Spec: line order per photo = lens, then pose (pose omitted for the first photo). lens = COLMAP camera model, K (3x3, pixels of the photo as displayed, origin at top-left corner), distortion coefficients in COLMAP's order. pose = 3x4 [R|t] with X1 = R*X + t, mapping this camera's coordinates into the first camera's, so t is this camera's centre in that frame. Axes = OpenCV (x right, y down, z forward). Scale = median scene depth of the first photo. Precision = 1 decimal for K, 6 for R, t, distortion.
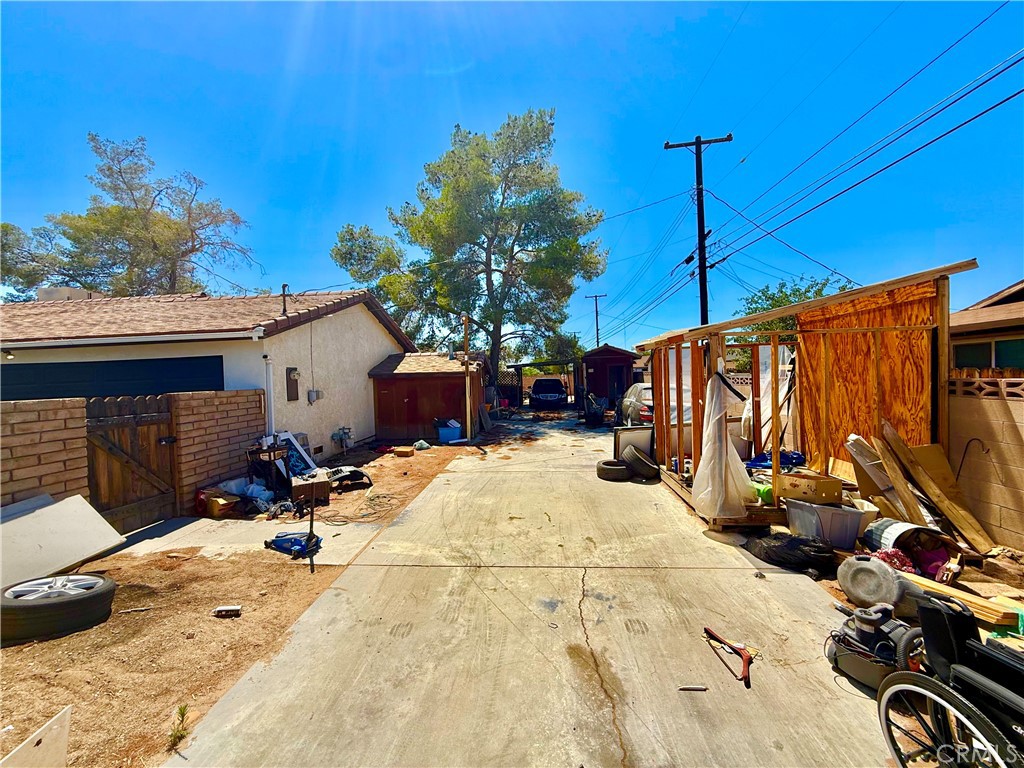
lens RADIAL K [[408.6, 0, 512.3], [0, 408.6, 384.1], [0, 0, 1]] dist [-0.000142, 0.000146]
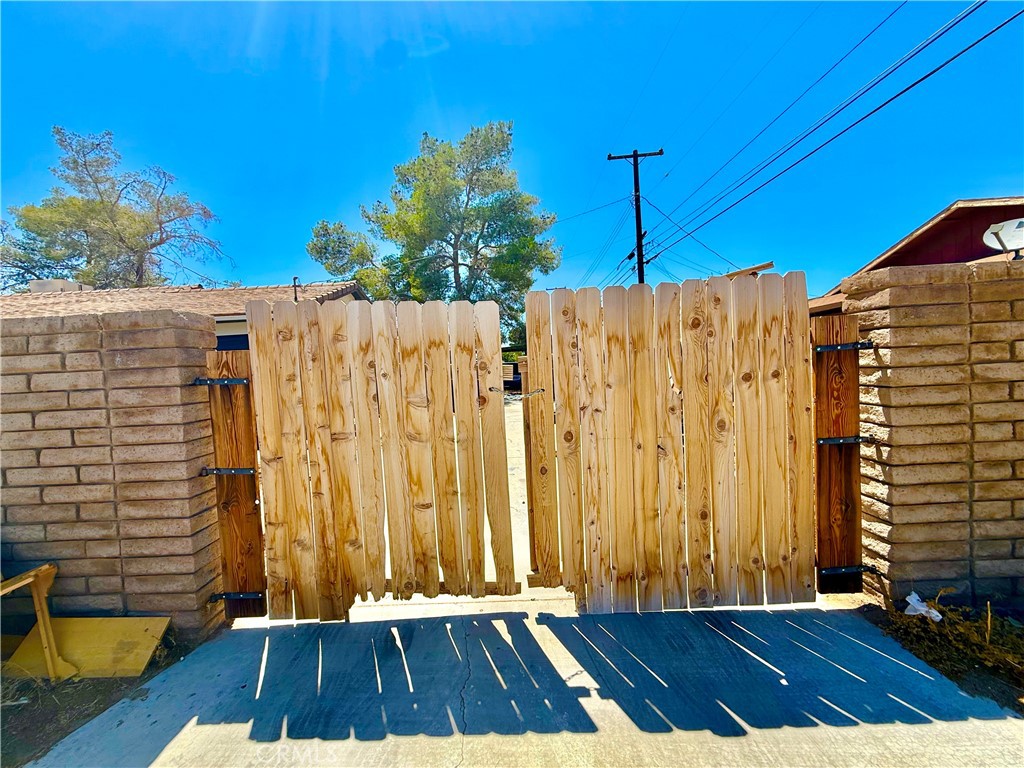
lens RADIAL K [[408.6, 0, 510.4], [0, 408.6, 383.0], [0, 0, 1]] dist [-0.000142, 0.000146]
pose [[0.996982, -0.018282, 0.075451, -0.000382], [0.017241, 0.999747, 0.014416, 0.028661], [-0.075695, -0.013072, 0.997045, -0.118277]]
